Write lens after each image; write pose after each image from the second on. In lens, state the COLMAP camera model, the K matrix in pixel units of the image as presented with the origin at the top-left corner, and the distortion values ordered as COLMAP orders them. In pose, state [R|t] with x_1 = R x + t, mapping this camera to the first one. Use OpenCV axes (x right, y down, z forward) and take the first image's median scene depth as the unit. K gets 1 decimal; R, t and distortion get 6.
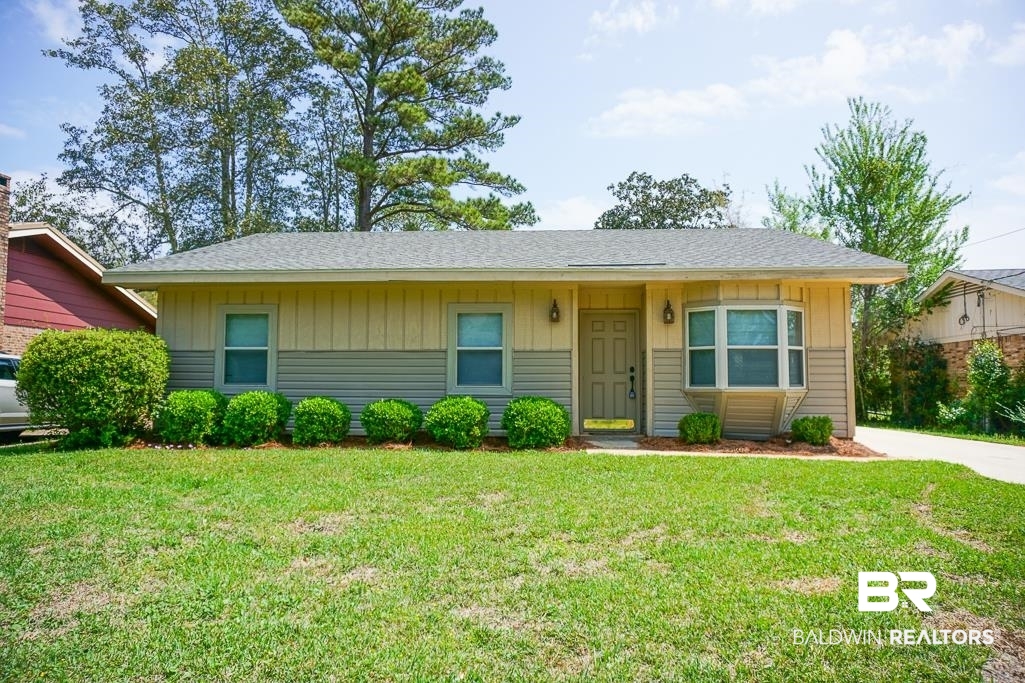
lens RADIAL K [[685.9, 0, 512.5], [0, 685.9, 341.5], [0, 0, 1]] dist [-0.047524, 0.032031]
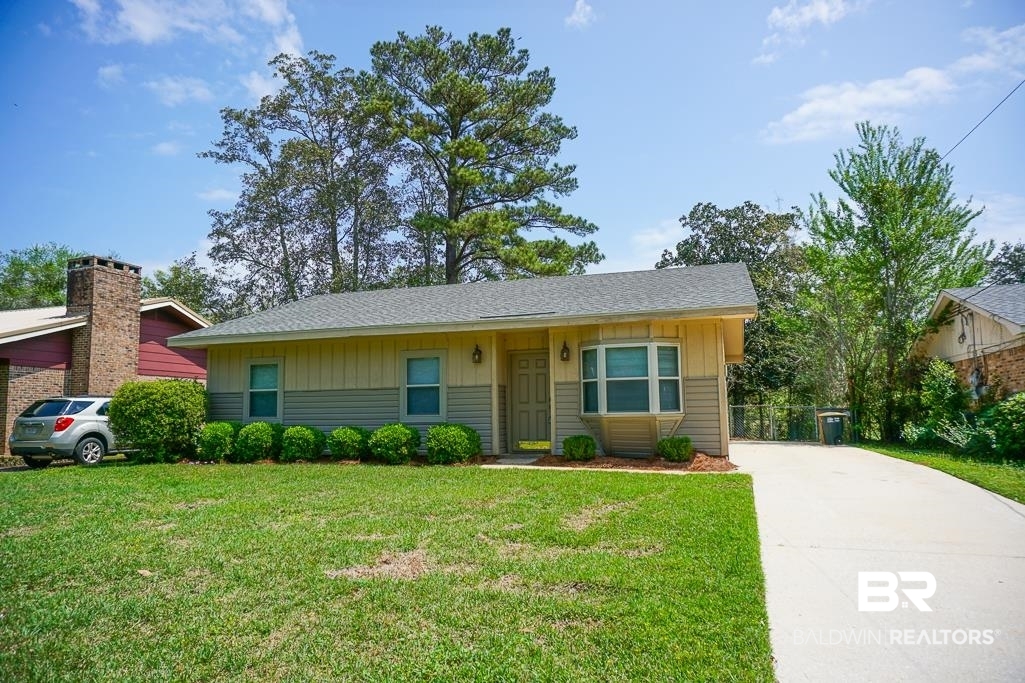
lens RADIAL K [[685.9, 0, 512.5], [0, 685.9, 341.5], [0, 0, 1]] dist [-0.047524, 0.032031]
pose [[0.968748, -0.044017, -0.244110, 0.418971], [0.034538, 0.998479, -0.042982, -0.011206], [0.245630, 0.033208, 0.968795, -0.186975]]
